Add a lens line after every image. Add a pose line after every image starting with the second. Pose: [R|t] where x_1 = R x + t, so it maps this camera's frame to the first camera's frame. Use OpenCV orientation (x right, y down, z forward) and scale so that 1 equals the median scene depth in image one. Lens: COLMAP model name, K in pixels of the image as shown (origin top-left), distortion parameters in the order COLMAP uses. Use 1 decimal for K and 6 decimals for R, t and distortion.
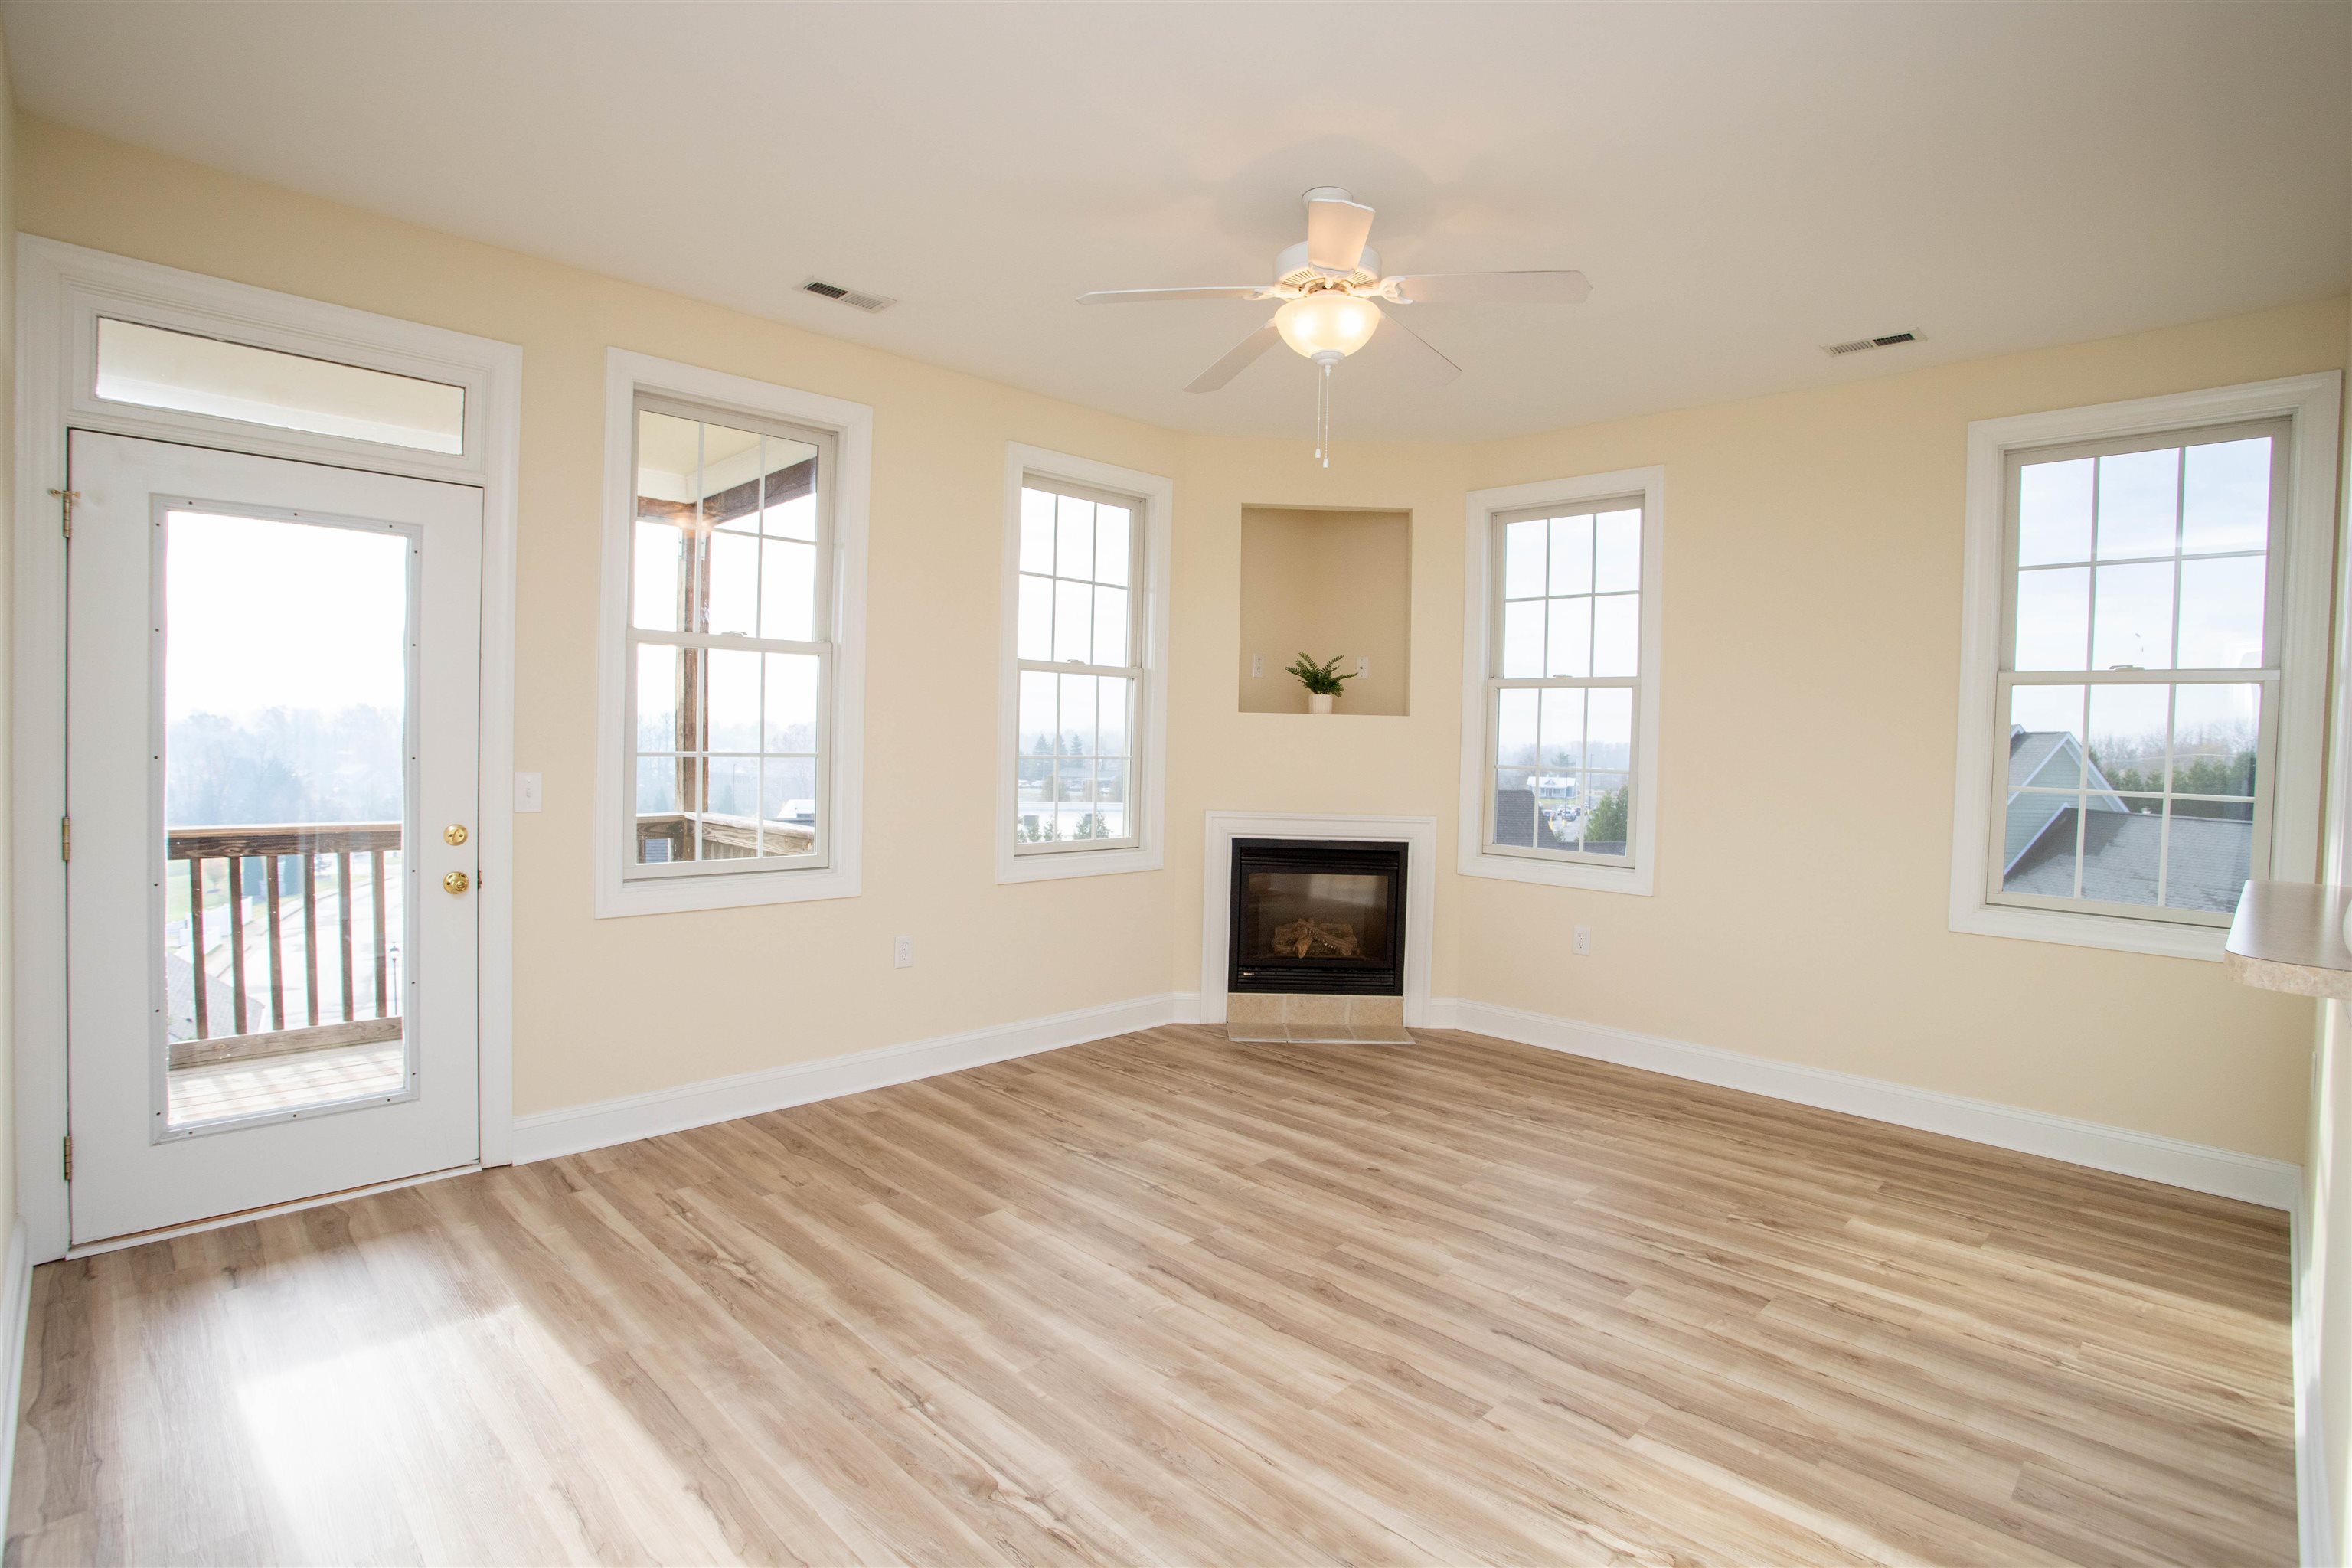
lens RADIAL K [[1140.0, 0, 1179.9], [0, 1140.0, 763.1], [0, 0, 1]] dist [-0.069677, 0.024953]
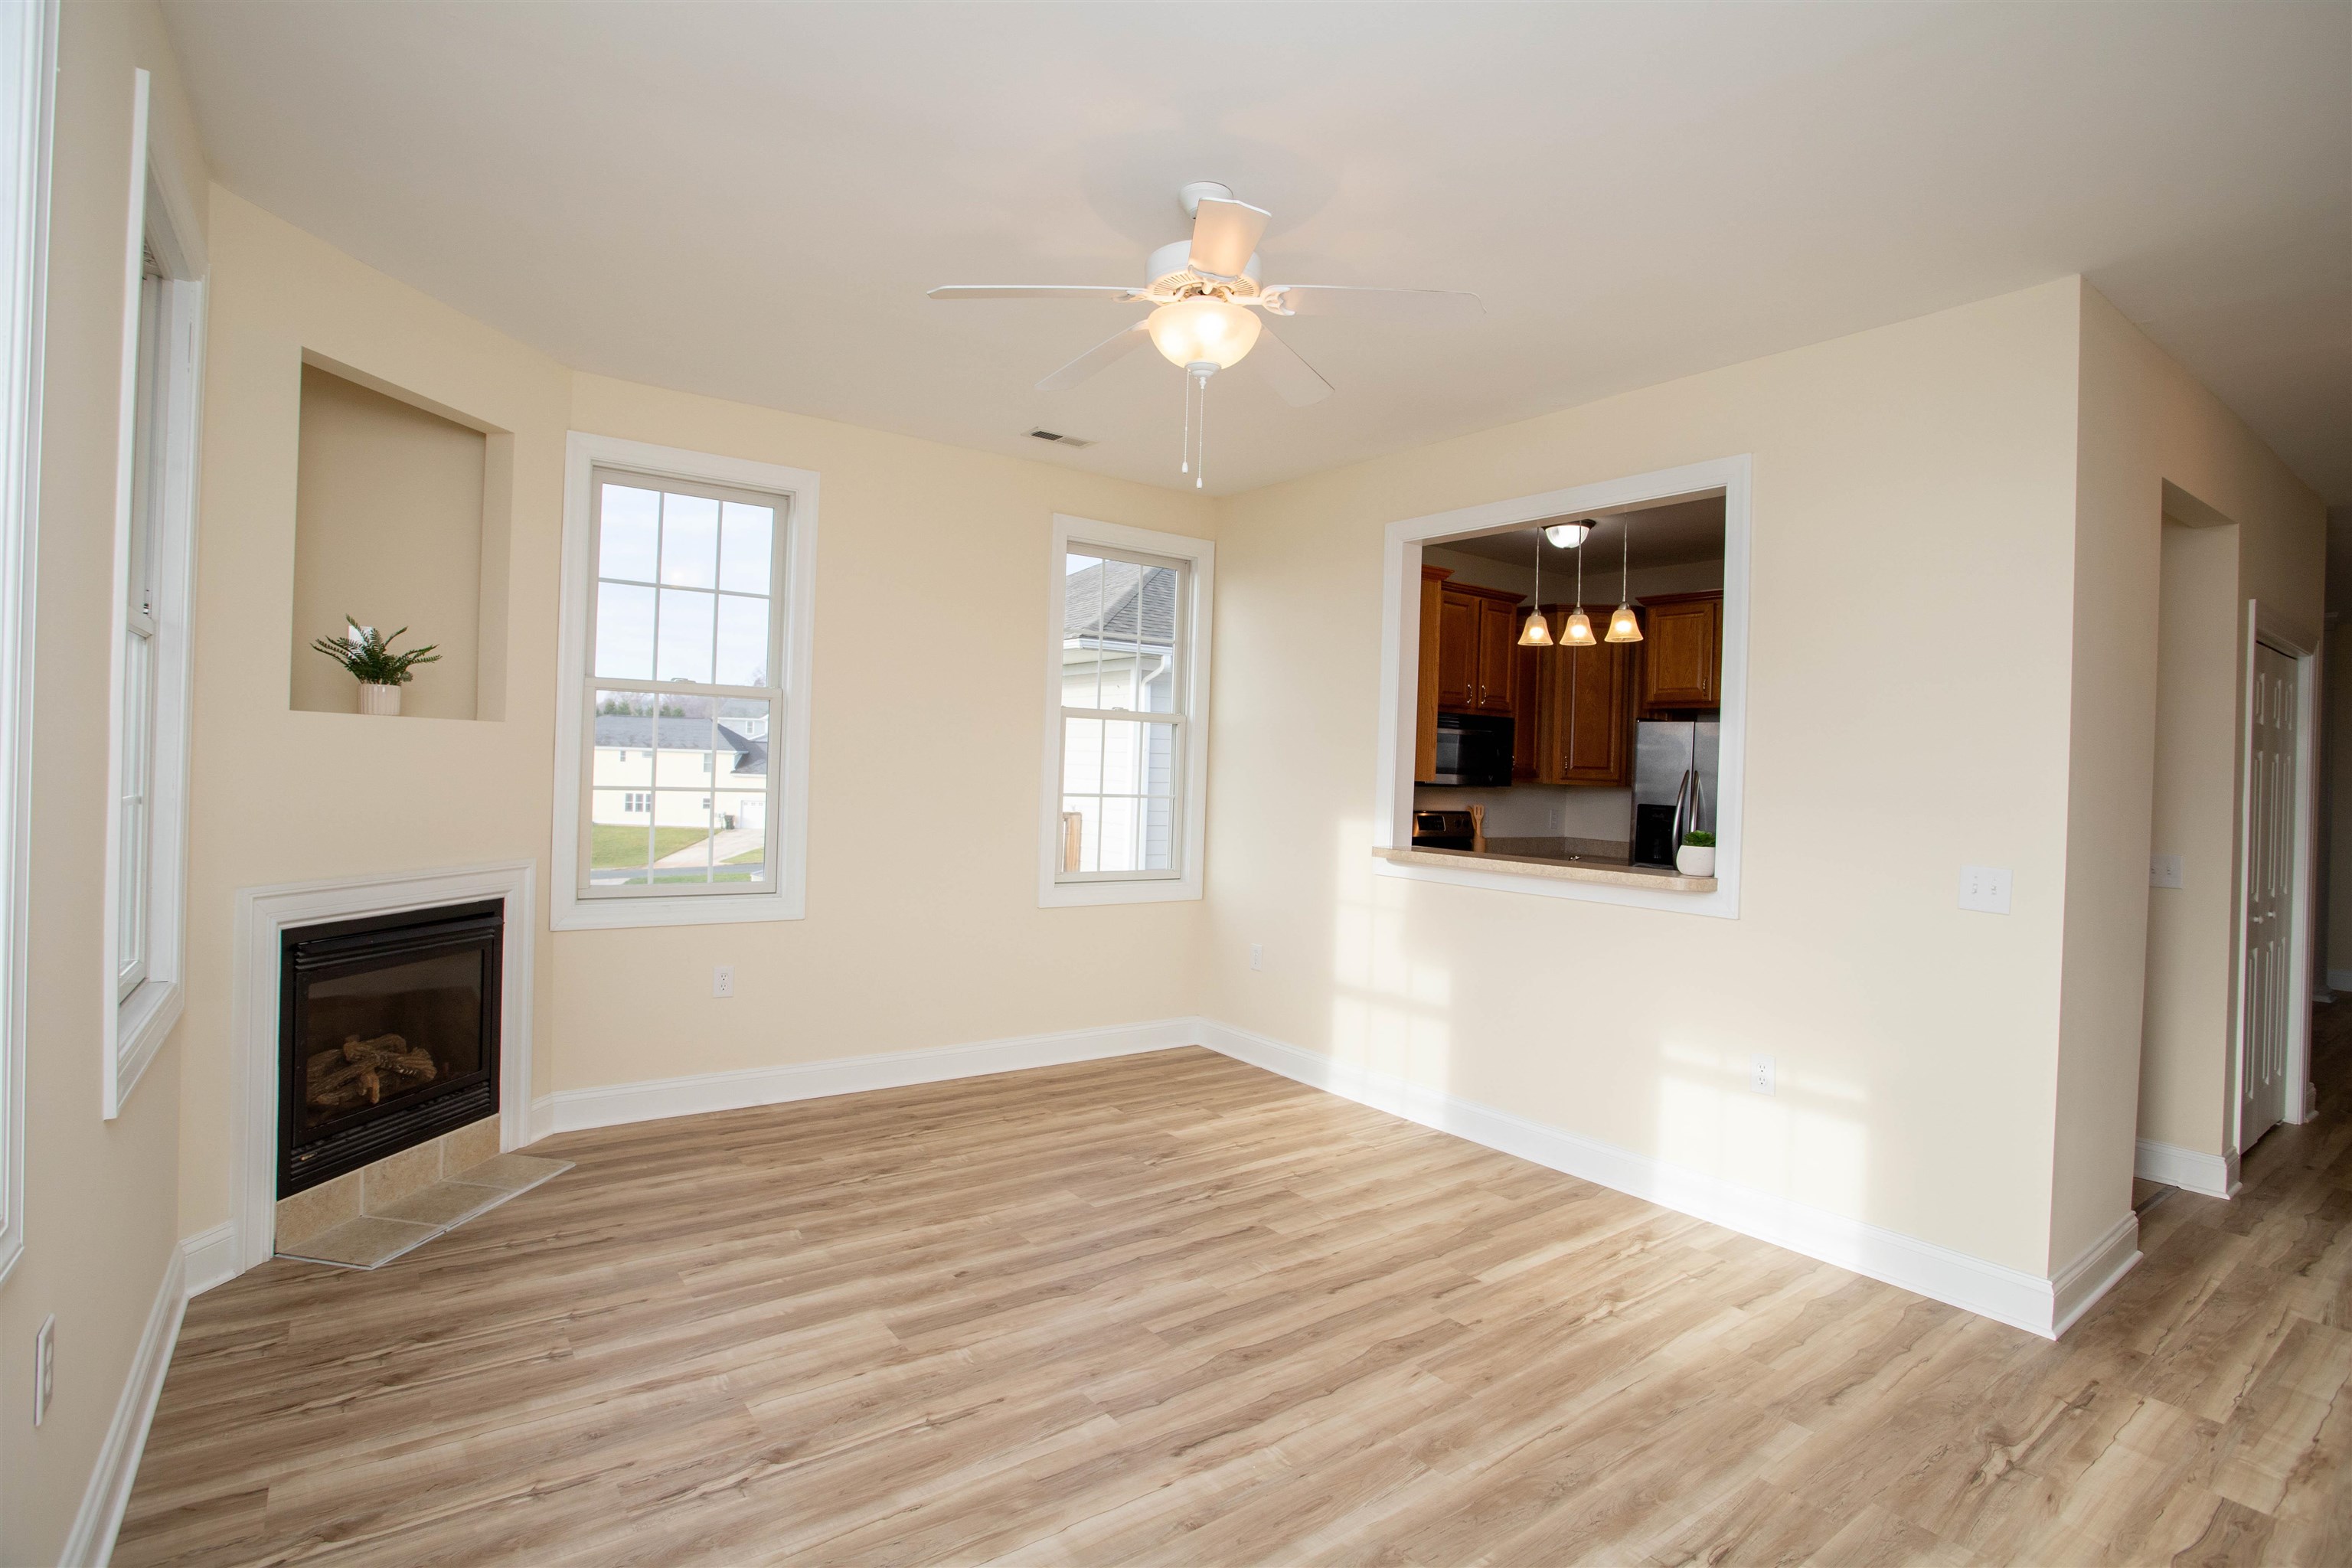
lens RADIAL K [[1140.0, 0, 1169.0], [0, 1140.0, 768.5], [0, 0, 1]] dist [-0.069677, 0.024953]
pose [[0.155531, -0.020541, 0.987617, -0.494246], [-0.004278, 0.999760, 0.021467, -0.033469], [-0.987822, -0.007563, 0.155406, 0.552335]]
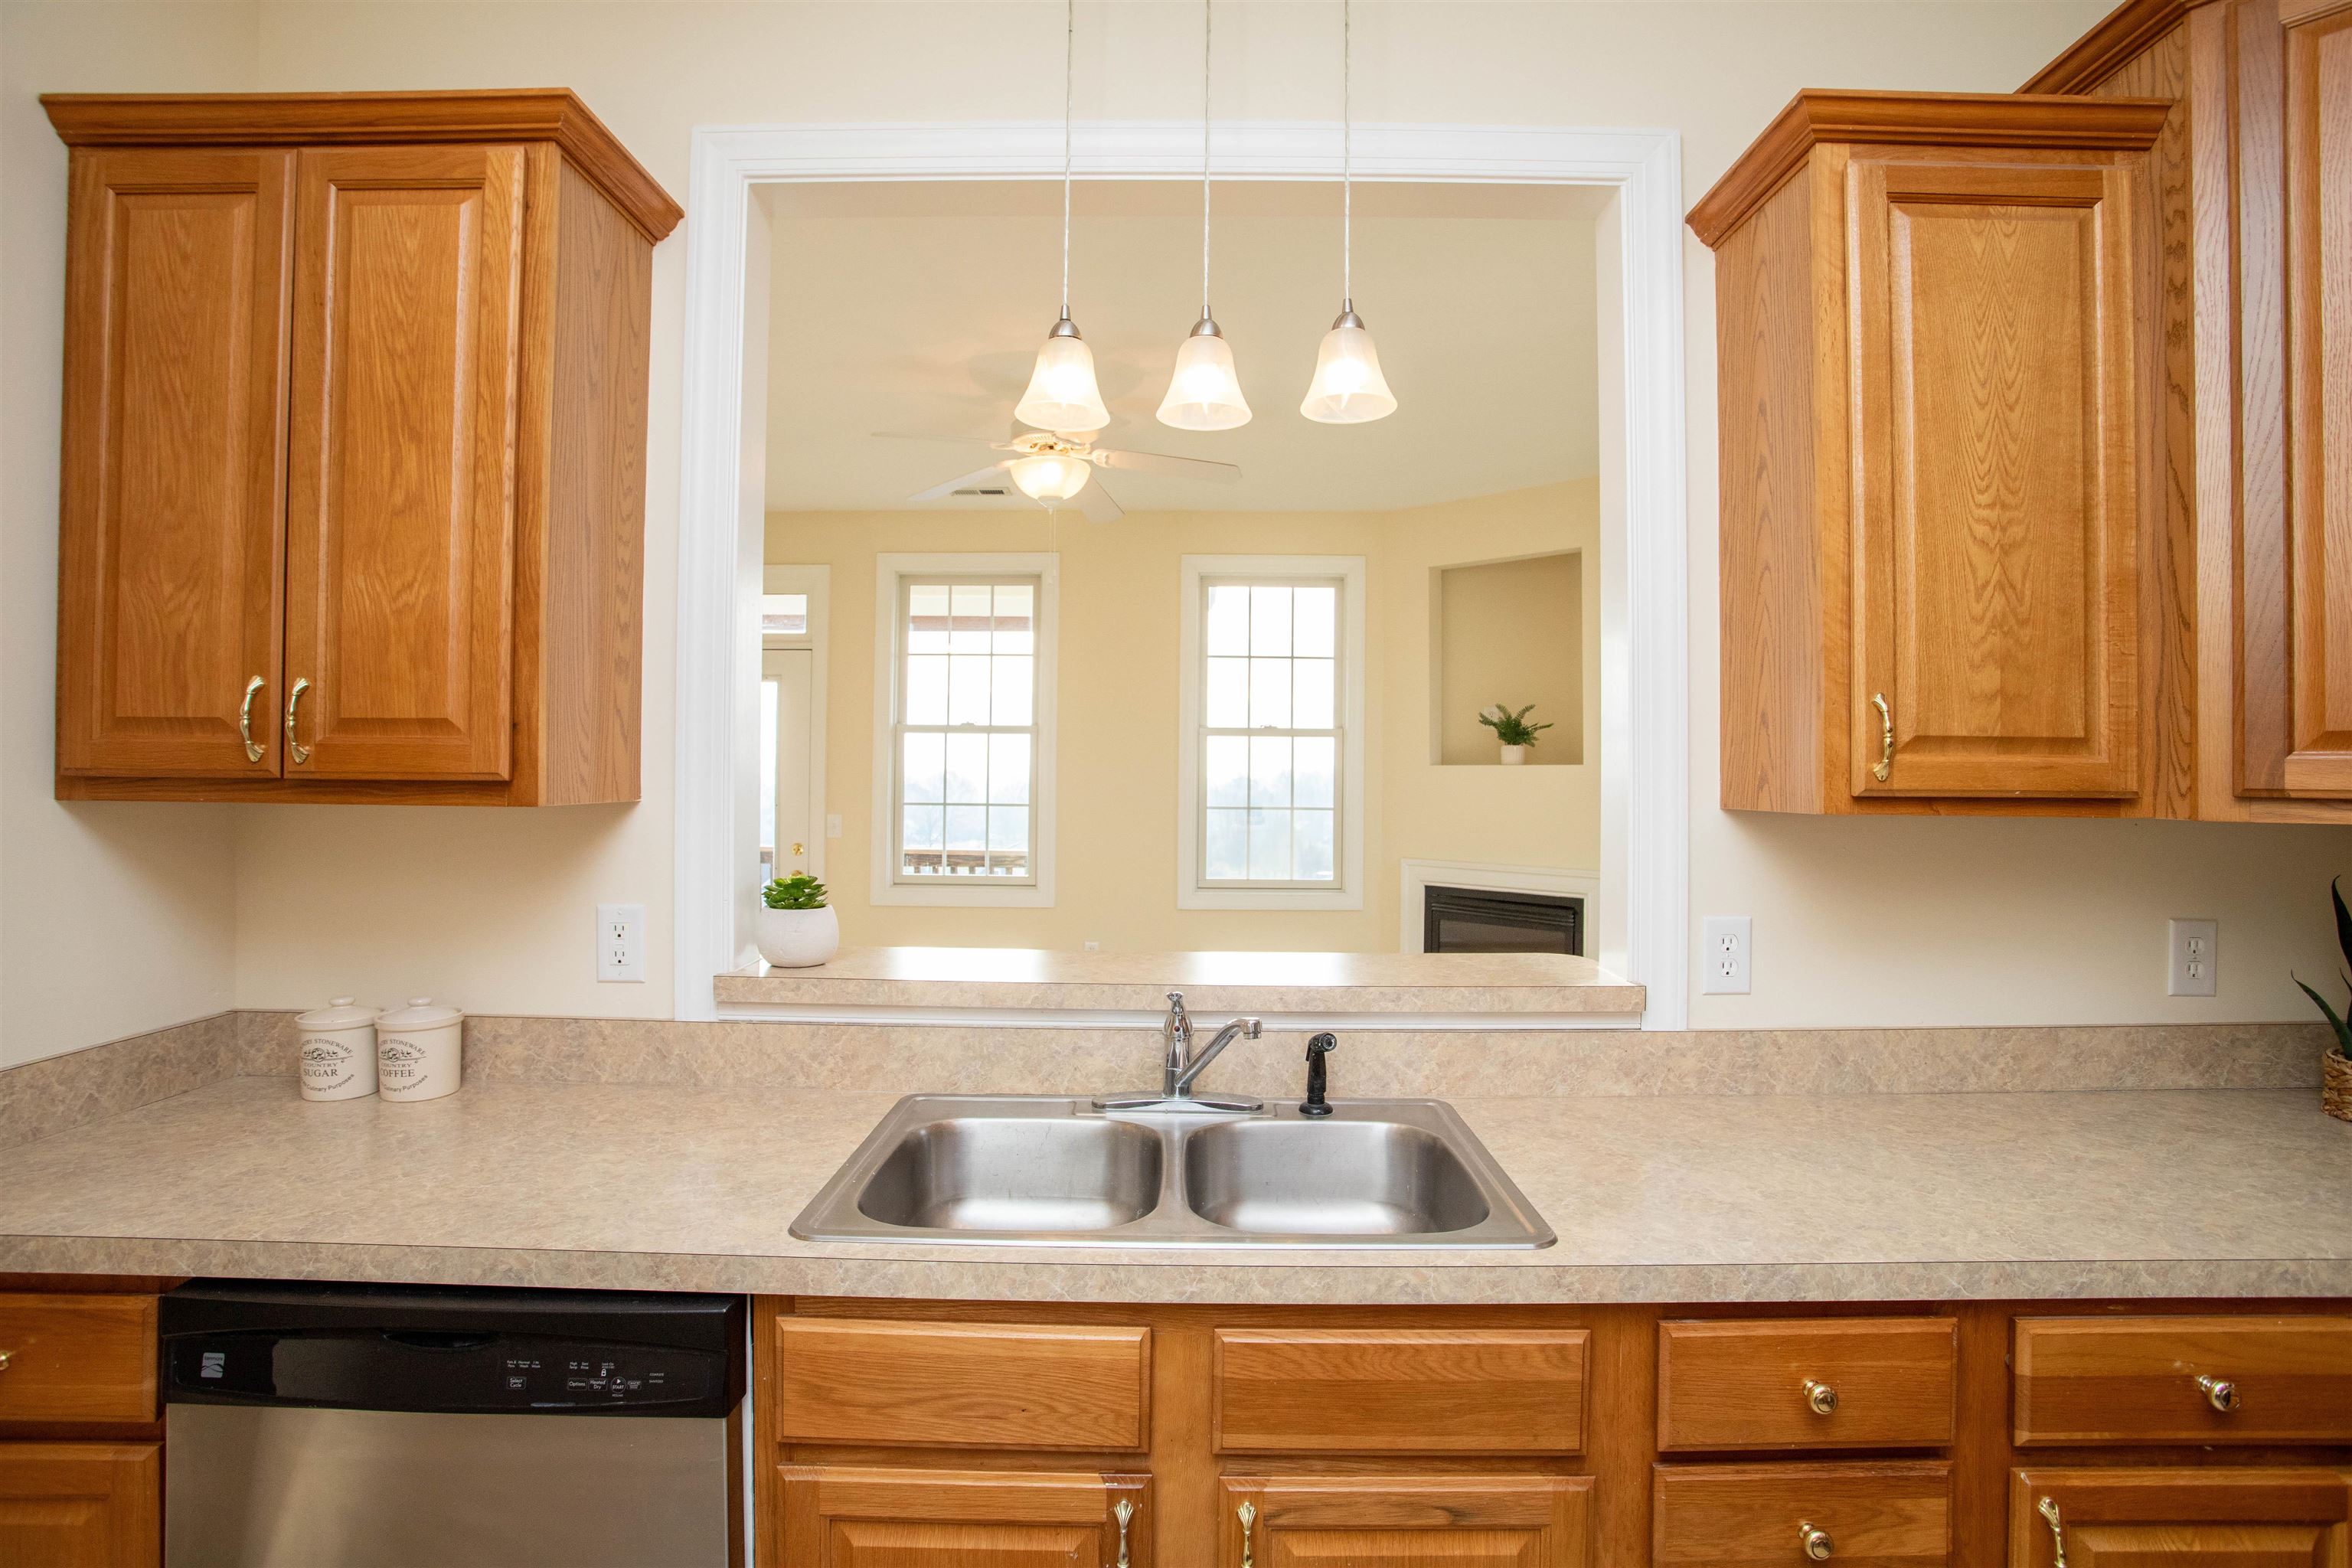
lens RADIAL K [[1140.0, 0, 1173.5], [0, 1140.0, 766.0], [0, 0, 1]] dist [-0.069677, 0.024953]
pose [[0.704386, -0.023540, -0.709427, 0.724549], [-0.010591, 0.998990, -0.043664, 0.004491], [0.709738, 0.038269, 0.703425, 0.115254]]
